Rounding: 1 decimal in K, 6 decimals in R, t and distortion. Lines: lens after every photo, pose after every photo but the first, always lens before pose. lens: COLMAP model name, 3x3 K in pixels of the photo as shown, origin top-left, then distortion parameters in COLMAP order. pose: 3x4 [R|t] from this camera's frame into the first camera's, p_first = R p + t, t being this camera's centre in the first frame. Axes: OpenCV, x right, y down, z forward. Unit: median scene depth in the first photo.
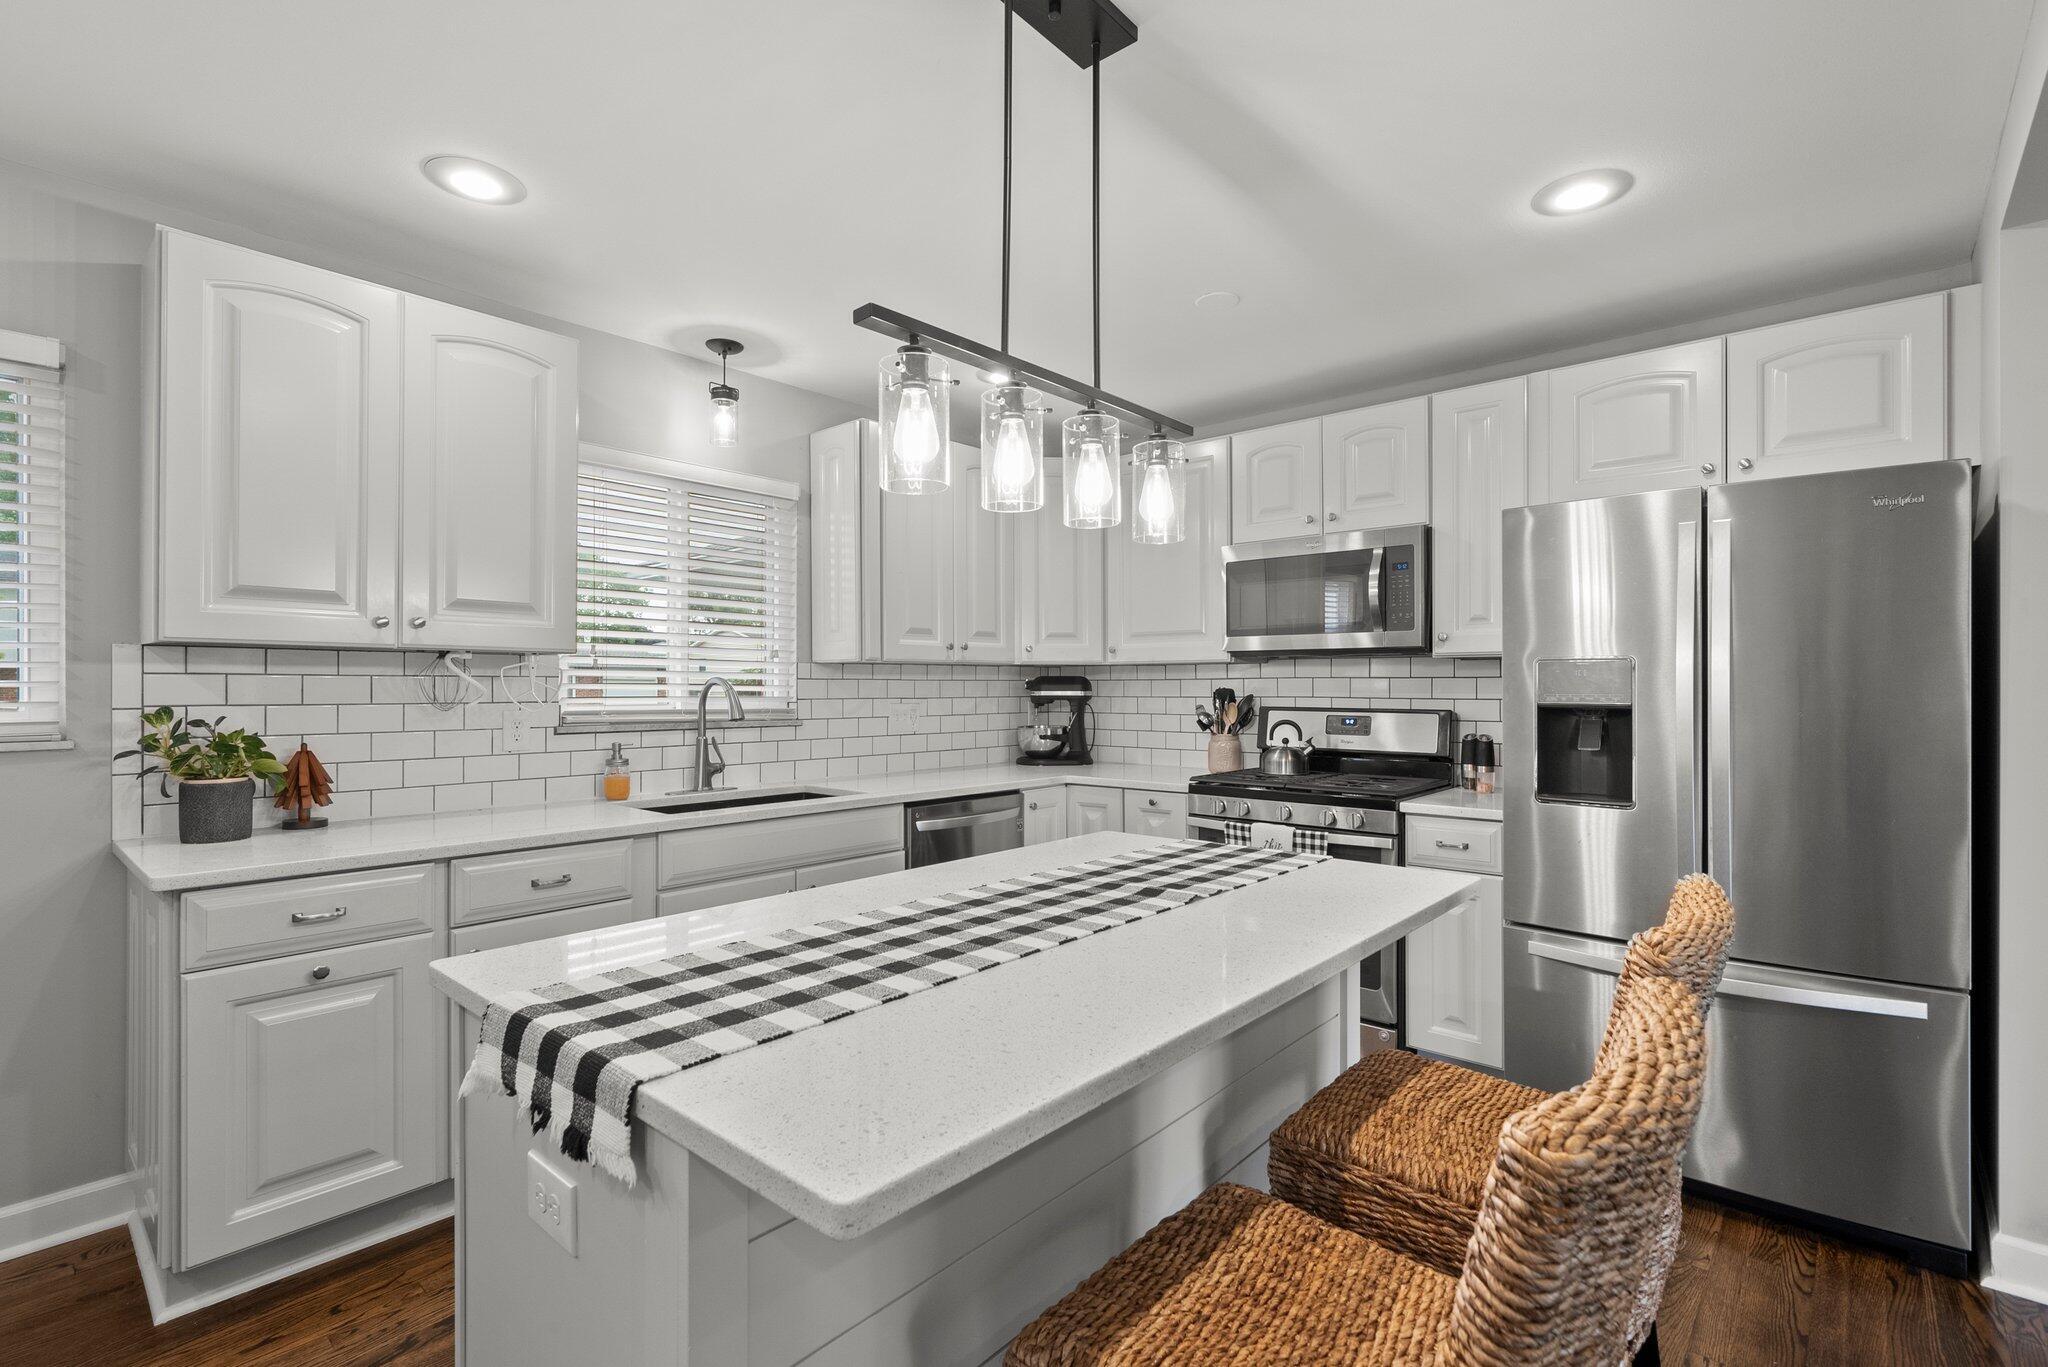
lens RADIAL K [[928.7, 0, 1012.6], [0, 928.7, 676.9], [0, 0, 1]] dist [0.000450, 0.000040]
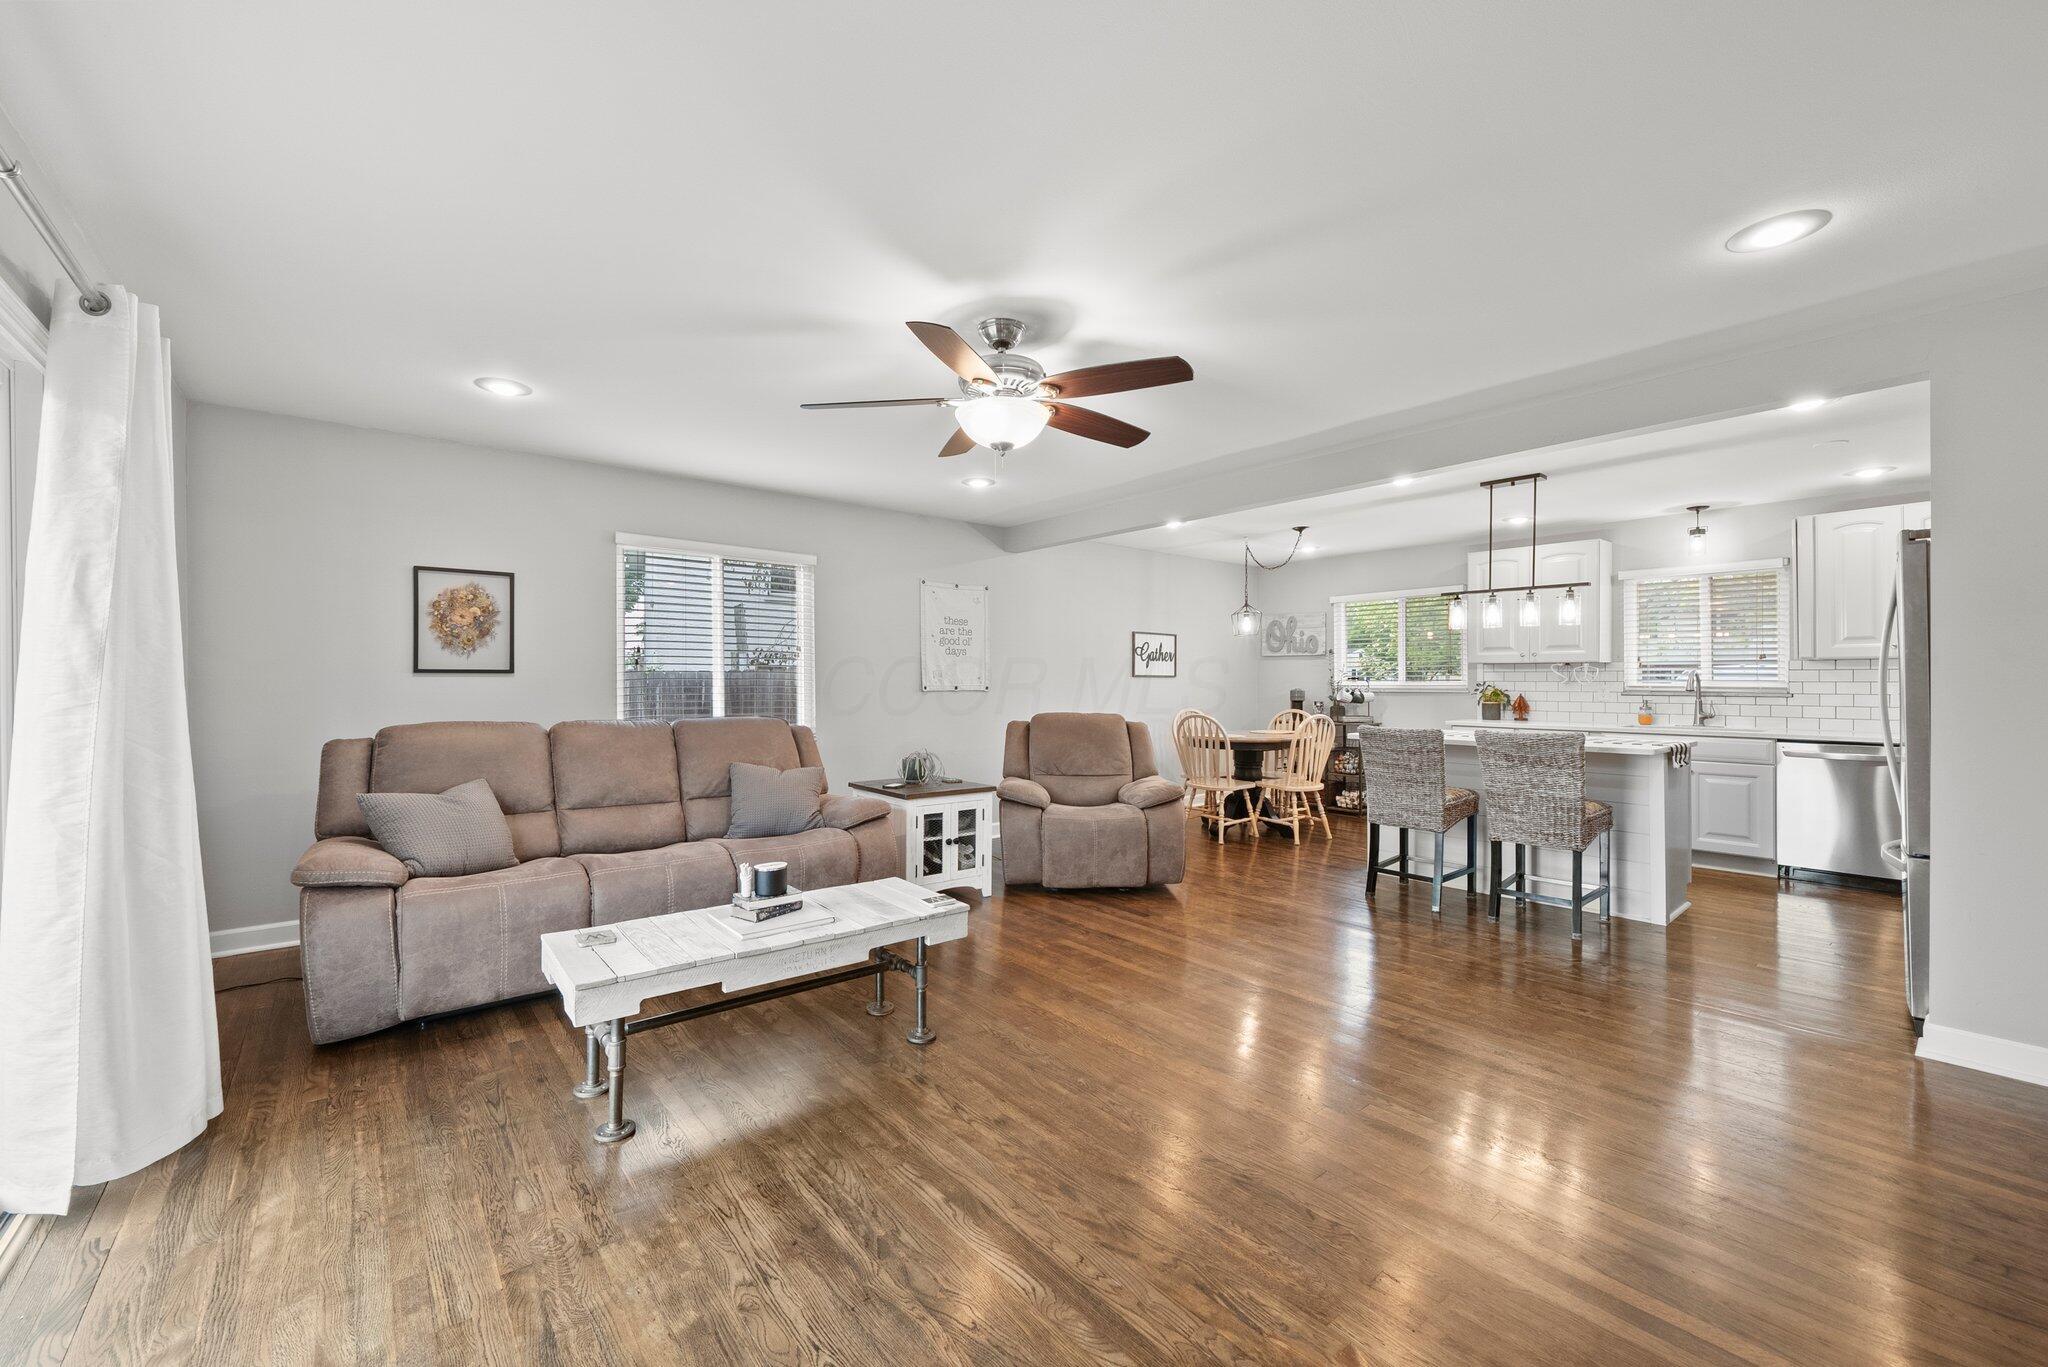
lens RADIAL K [[813.1, 0, 1005.5], [0, 813.1, 683.4], [0, 0, 1]] dist [-0.002443, -0.000105]
pose [[-0.152480, 0.000299, -0.988306, 2.095401], [0.007425, 0.999972, -0.000843, 0.024179], [0.988279, -0.007467, -0.152478, -0.293219]]
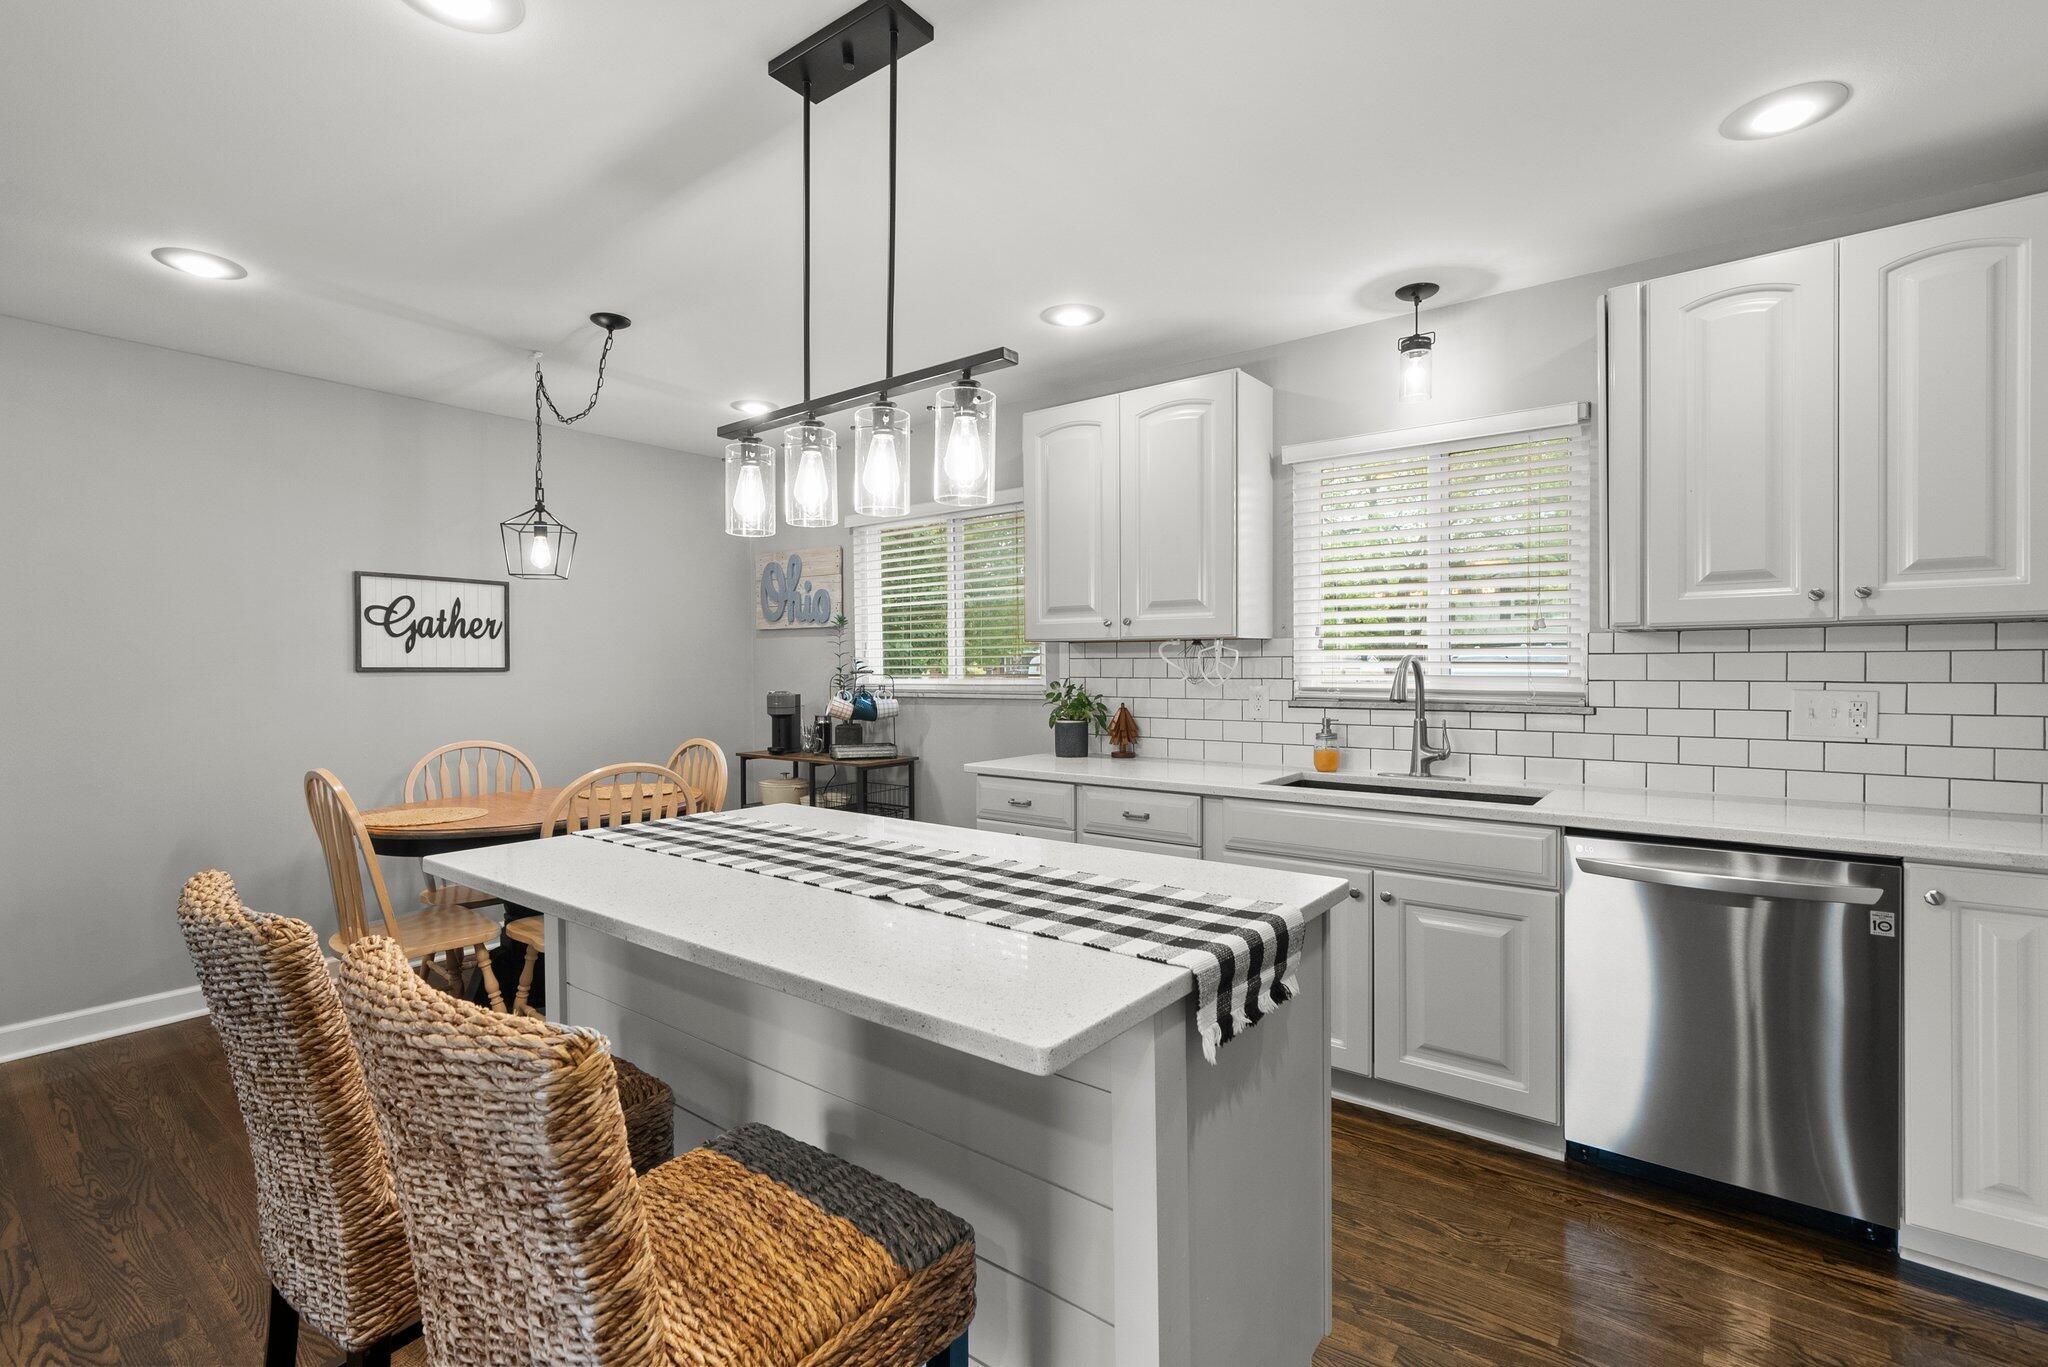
lens RADIAL K [[923.4, 0, 1010.6], [0, 923.4, 685.4], [0, 0, 1]] dist [-0.002771, -0.000035]
pose [[0.066448, 0.017393, -0.997638, 0.713683], [0.013726, 0.999738, 0.018344, 0.010550], [0.997695, -0.014912, 0.066192, 0.665684]]
